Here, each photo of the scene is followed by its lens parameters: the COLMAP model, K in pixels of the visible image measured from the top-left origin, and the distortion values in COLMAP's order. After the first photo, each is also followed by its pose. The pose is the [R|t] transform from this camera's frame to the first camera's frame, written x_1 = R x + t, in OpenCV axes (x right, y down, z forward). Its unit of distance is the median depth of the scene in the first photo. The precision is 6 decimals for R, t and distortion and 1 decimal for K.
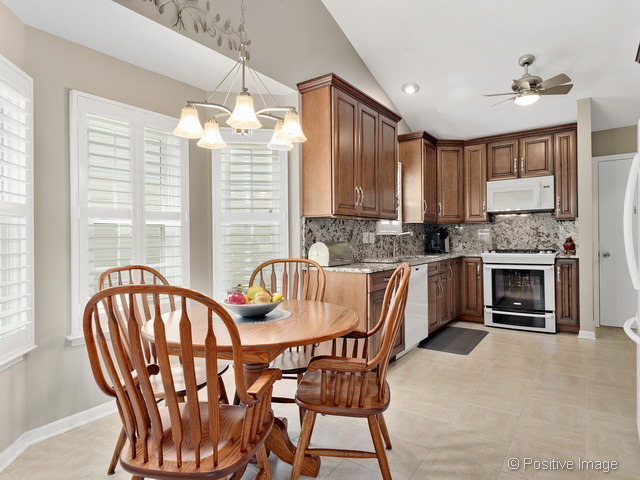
lens RADIAL K [[371.9, 0, 318.6], [0, 371.9, 235.5], [0, 0, 1]] dist [0.001088, -0.000613]
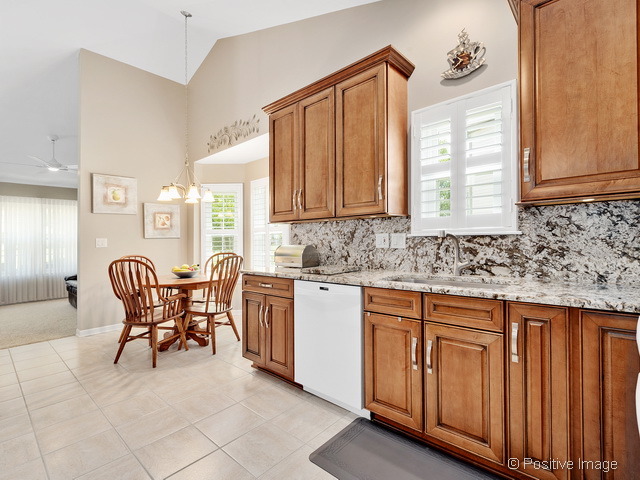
lens RADIAL K [[304.5, 0, 331.9], [0, 304.5, 237.0], [0, 0, 1]] dist [-0.000515, -0.000192]
pose [[-0.086396, 0.004938, -0.996249, 0.649097], [0.026177, 0.999654, 0.002685, -0.004777], [0.995917, -0.025847, -0.086496, 0.835476]]
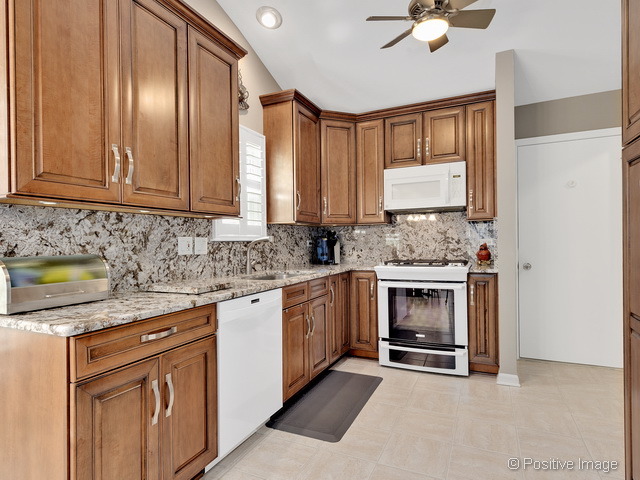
lens RADIAL K [[356.5, 0, 320.0], [0, 356.5, 240.0], [0, 0, 1]] dist [0.002217, 0.000484]
pose [[0.981618, 0.000743, 0.190853, 0.202387], [-0.000669, 1.000000, -0.000453, -0.002637], [-0.190853, 0.000317, 0.981618, 0.343062]]
